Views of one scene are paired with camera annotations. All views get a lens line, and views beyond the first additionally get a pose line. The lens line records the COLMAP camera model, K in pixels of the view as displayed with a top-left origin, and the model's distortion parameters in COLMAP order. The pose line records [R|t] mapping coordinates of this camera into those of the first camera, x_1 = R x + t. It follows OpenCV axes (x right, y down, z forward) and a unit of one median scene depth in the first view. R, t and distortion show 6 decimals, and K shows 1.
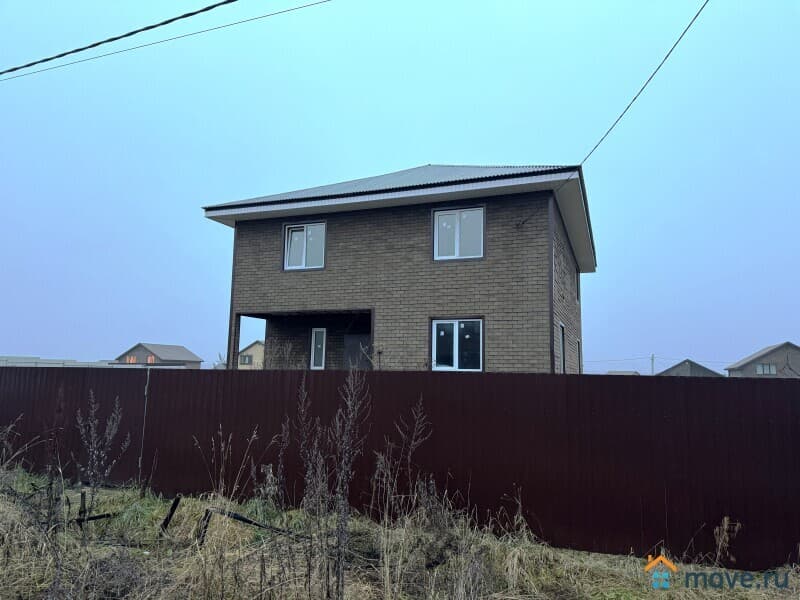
lens RADIAL K [[556.0, 0, 403.7], [0, 556.0, 300.6], [0, 0, 1]] dist [0.138091, -0.183647]
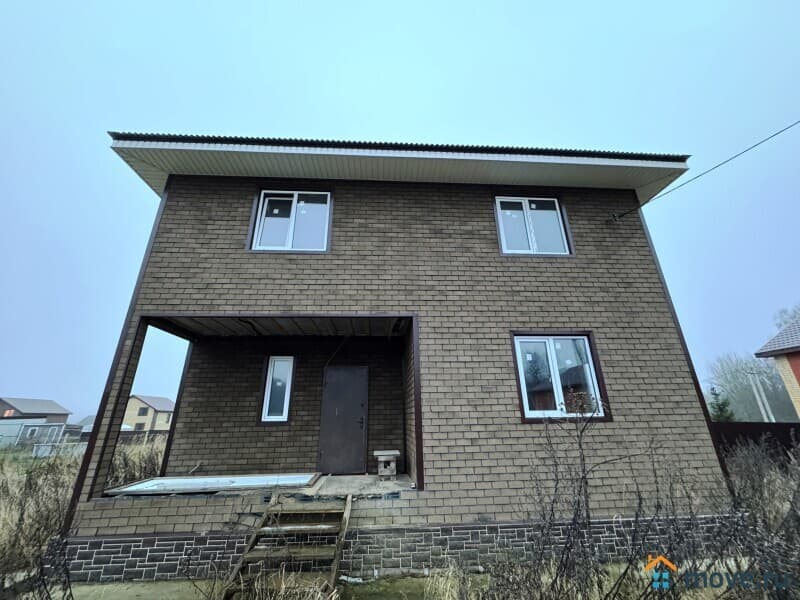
lens RADIAL K [[319.6, 0, 400.0], [0, 319.6, 300.0], [0, 0, 1]] dist [-0.001356, -0.000171]
pose [[0.910493, 0.115722, 0.397003, -0.217877], [-0.024886, 0.973639, -0.226732, 0.079899], [-0.412776, 0.196558, 0.889371, 0.694824]]
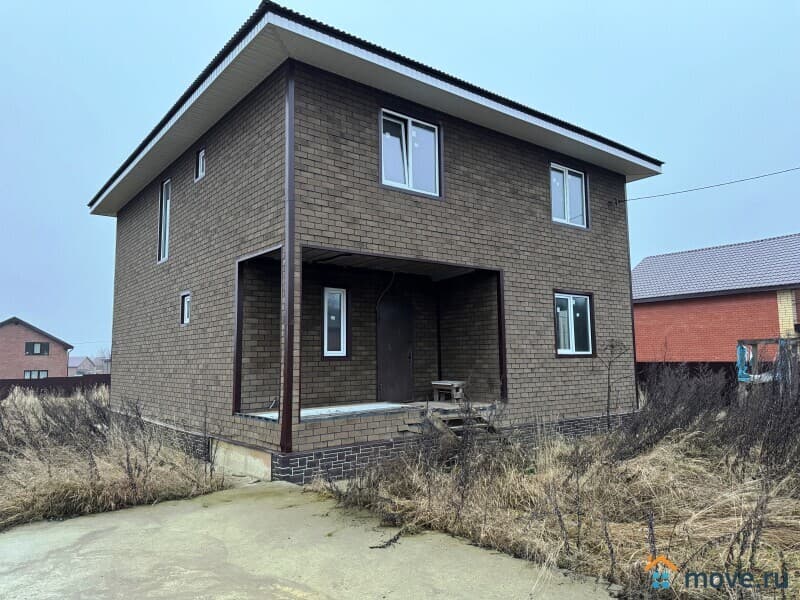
lens RADIAL K [[556.0, 0, 403.7], [0, 556.0, 300.6], [0, 0, 1]] dist [0.138091, -0.183647]
pose [[0.512400, 0.065573, 0.856240, -0.752751], [-0.090407, 0.995659, -0.022147, 0.082575], [-0.853975, -0.066062, 0.516104, 0.740213]]
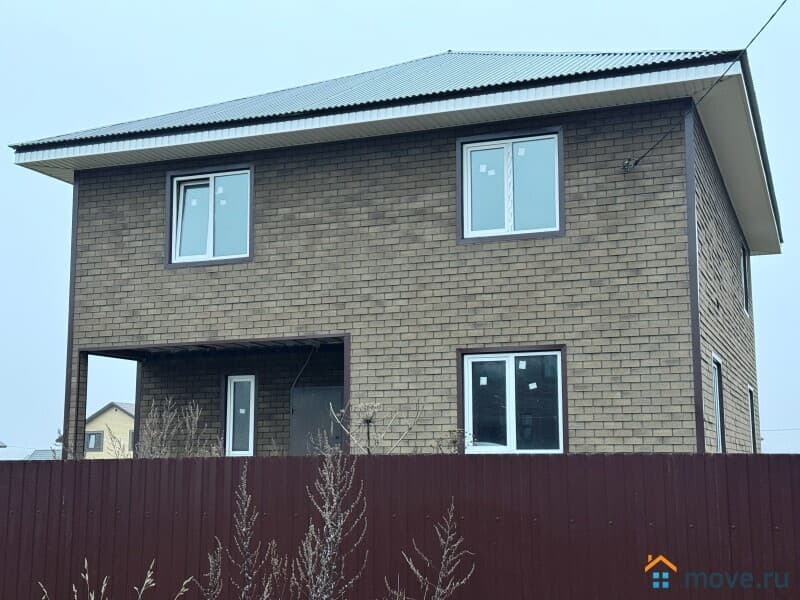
lens RADIAL K [[1109.5, 0, 400.0], [0, 1109.5, 300.0], [0, 0, 1]] dist [0.133328, -0.034769]
pose [[0.999764, -0.021732, -0.000080, -0.005930], [0.021729, 0.999655, -0.014729, -0.002028], [0.000400, 0.014724, 0.999892, -0.023749]]
